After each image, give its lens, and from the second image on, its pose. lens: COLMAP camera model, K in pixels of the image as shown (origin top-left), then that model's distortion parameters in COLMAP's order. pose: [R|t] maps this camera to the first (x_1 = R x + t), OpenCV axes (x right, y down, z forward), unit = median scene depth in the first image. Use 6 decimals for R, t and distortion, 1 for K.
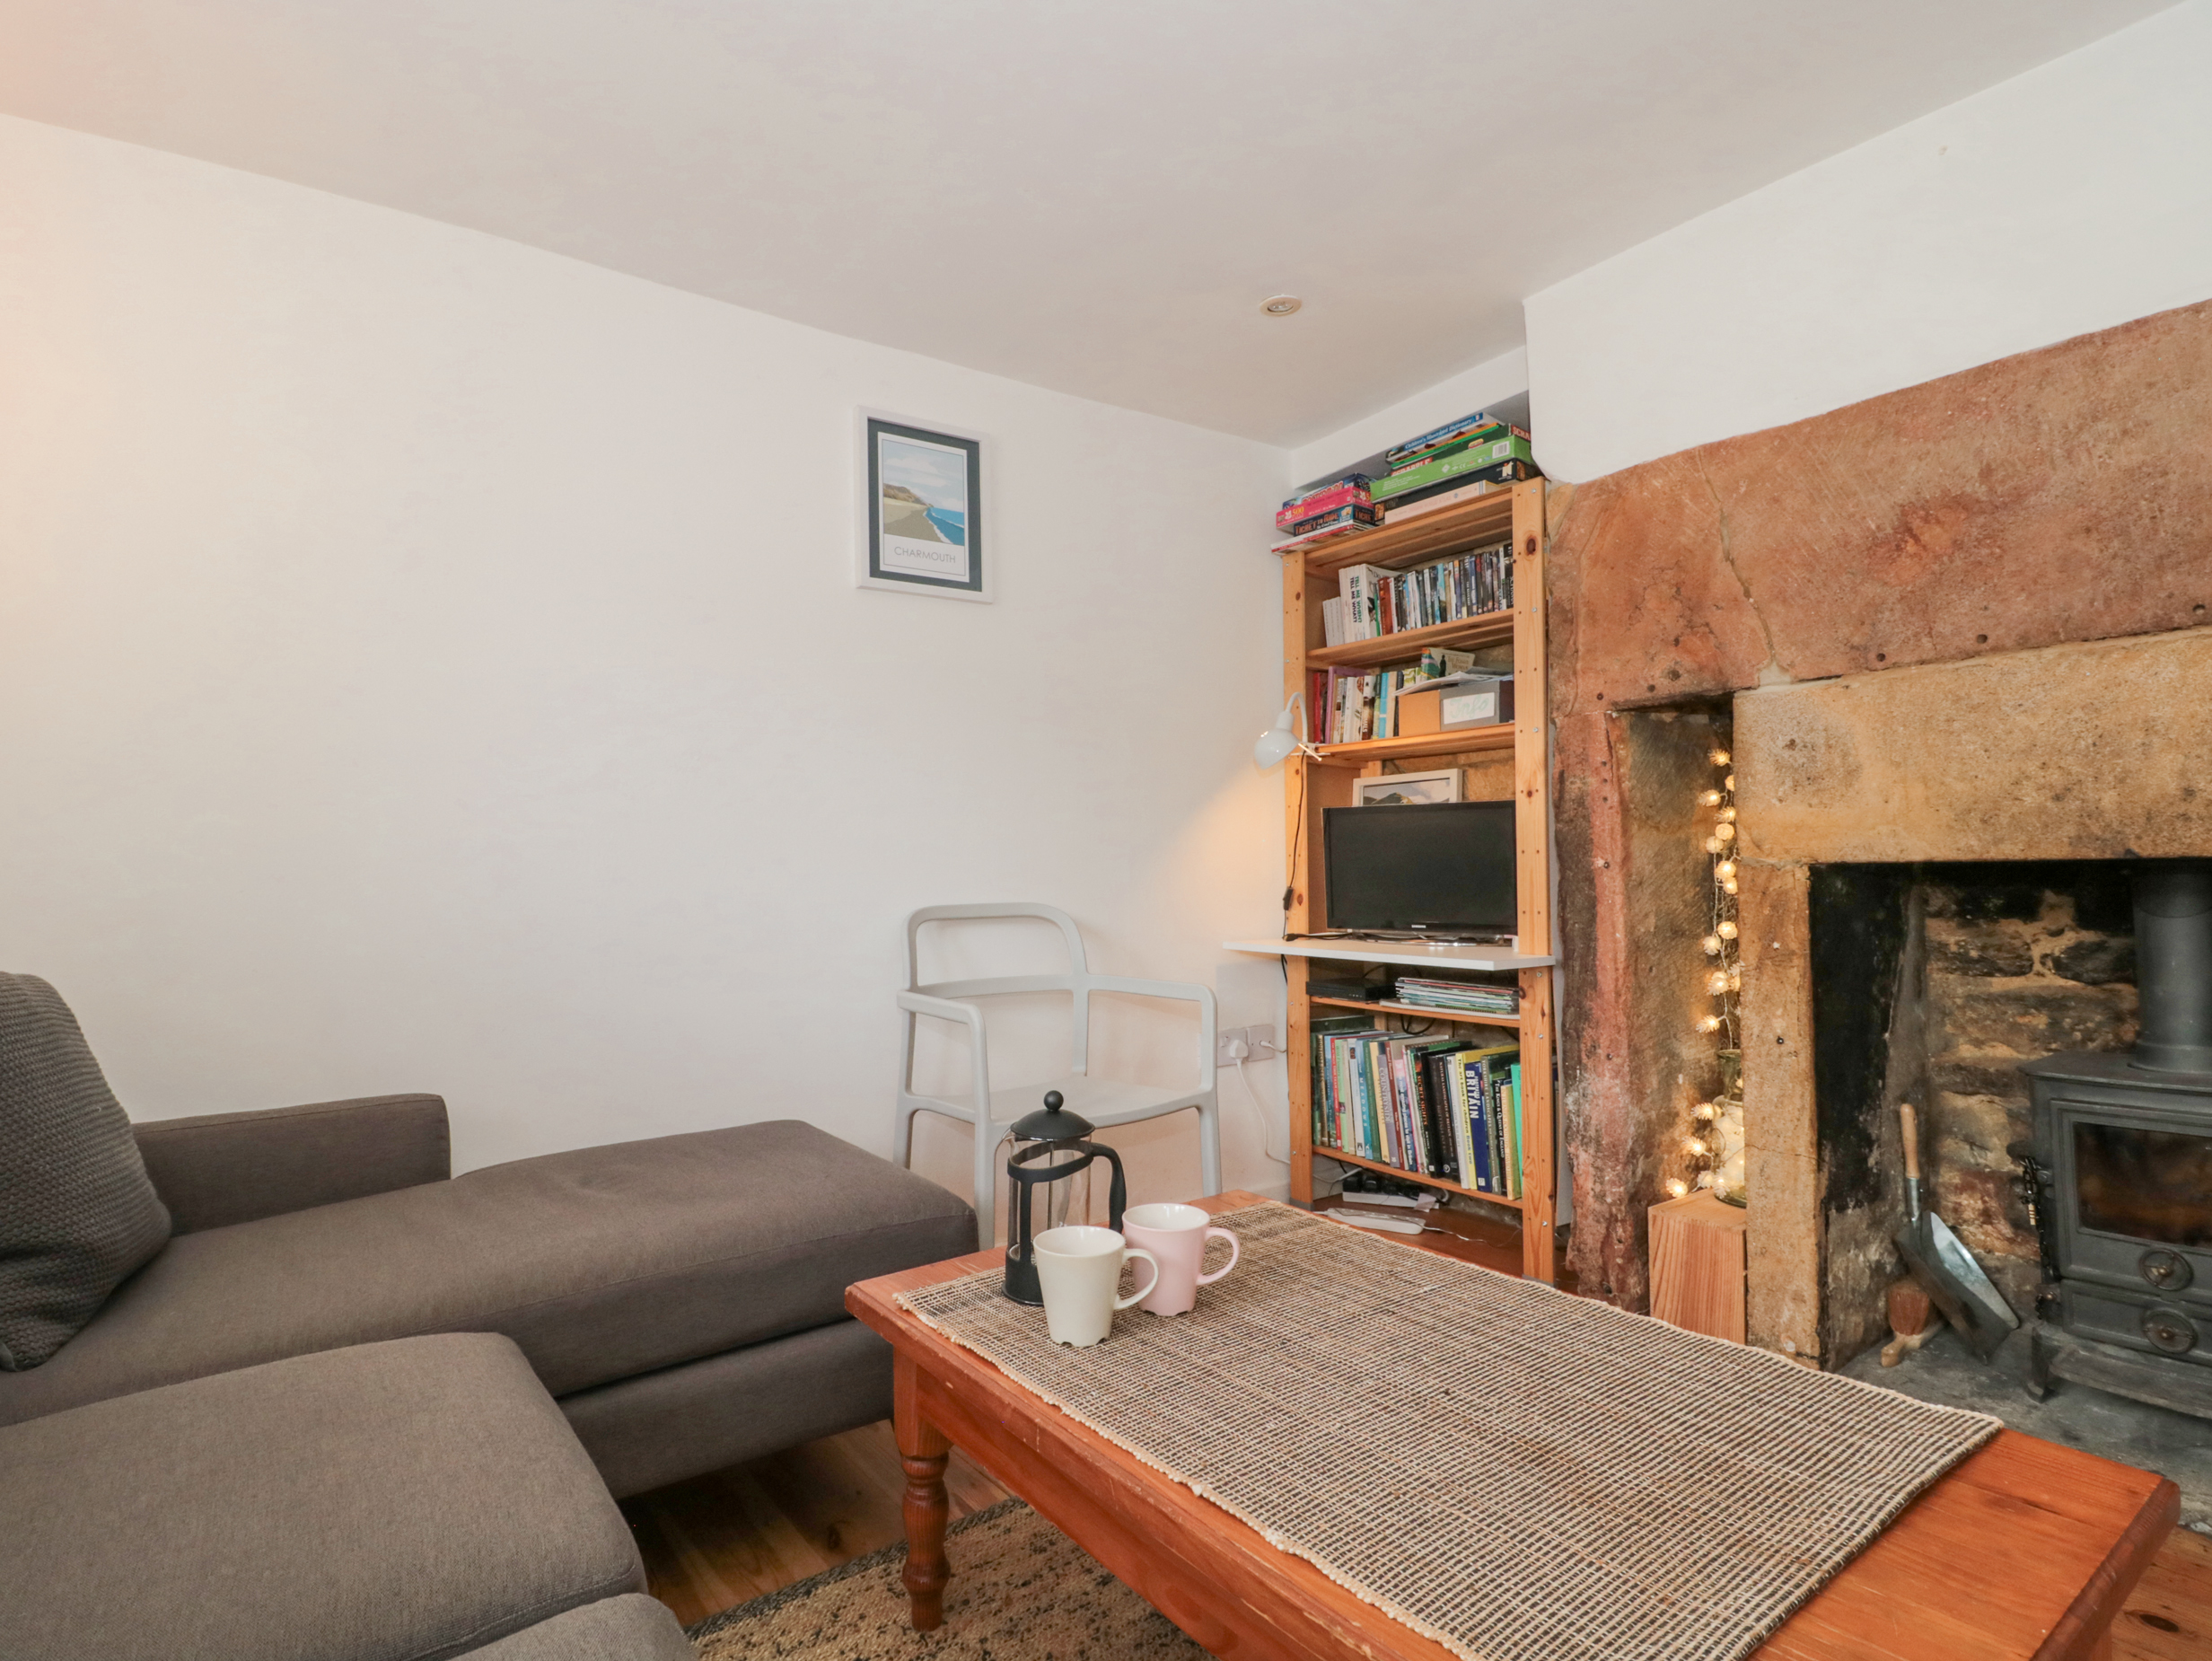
lens RADIAL K [[1156.3, 0, 1104.5], [0, 1156.3, 830.6], [0, 0, 1]] dist [0.000573, -0.013415]
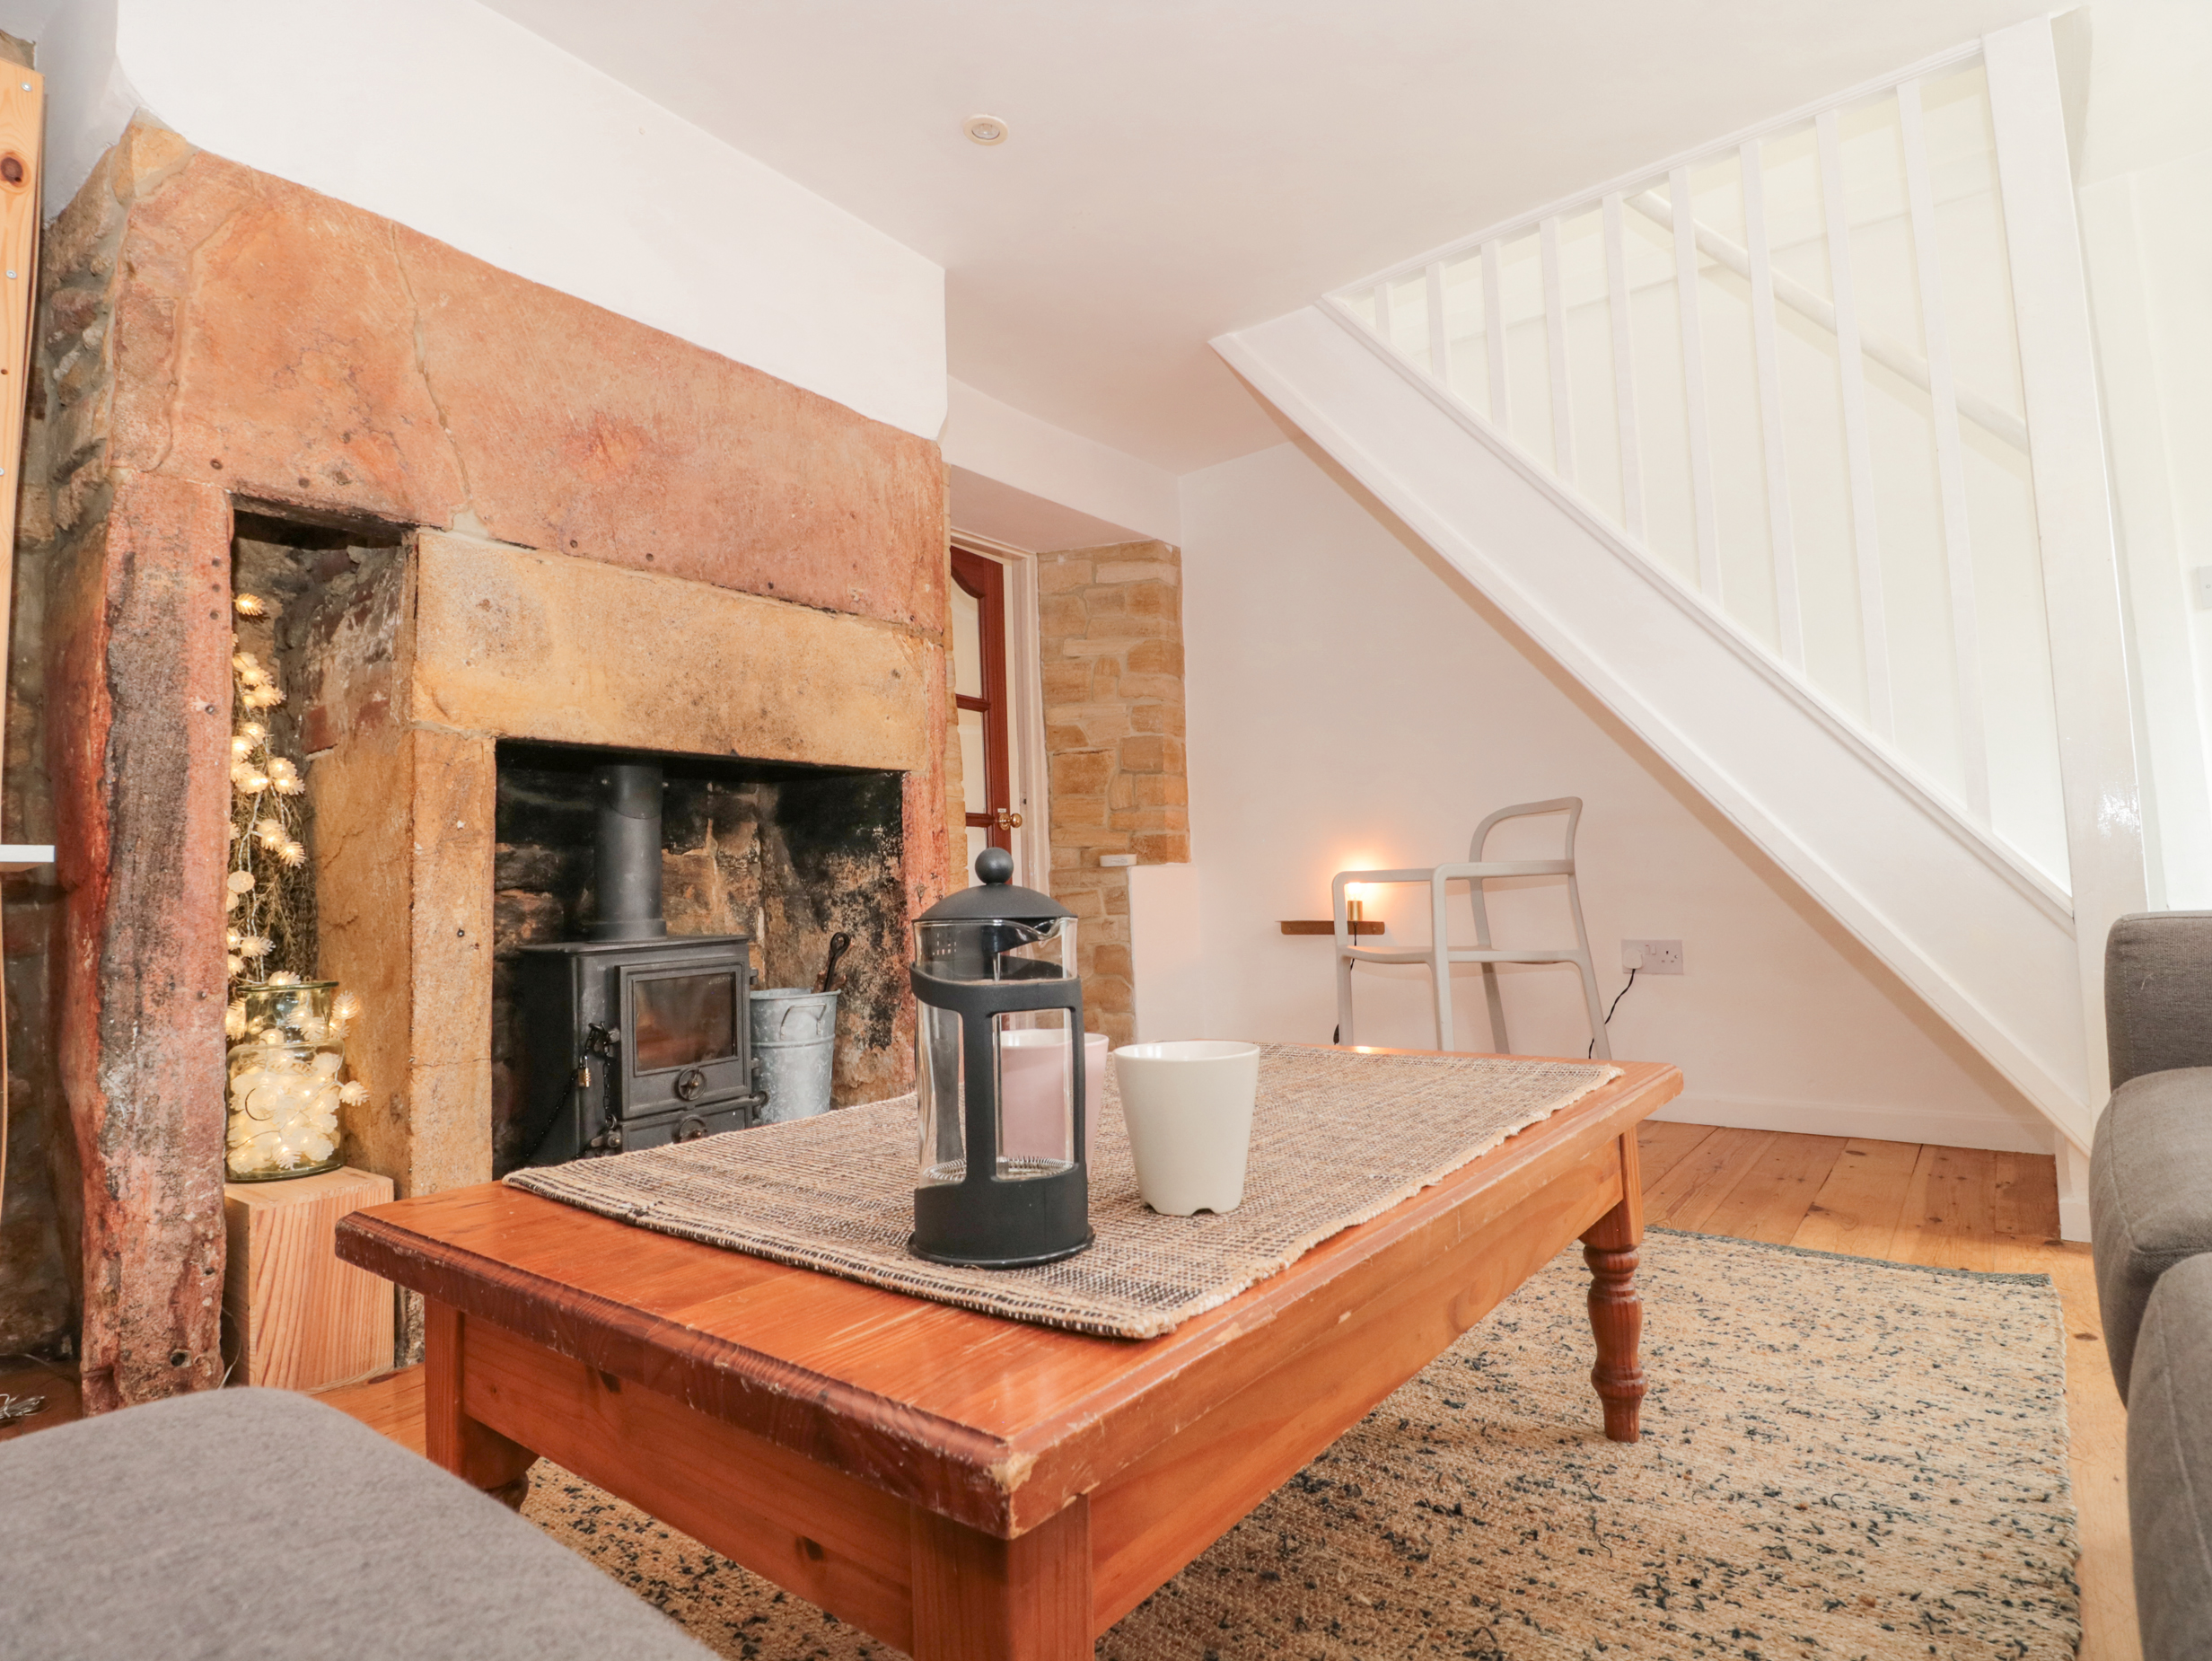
lens RADIAL K [[1156.3, 0, 1109.6], [0, 1156.3, 823.8], [0, 0, 1]] dist [0.000573, -0.013415]
pose [[-0.275066, 0.089982, 0.957205, -0.392992], [0.008244, 0.995795, -0.091240, 0.183610], [-0.961390, -0.017206, -0.274651, 0.771437]]
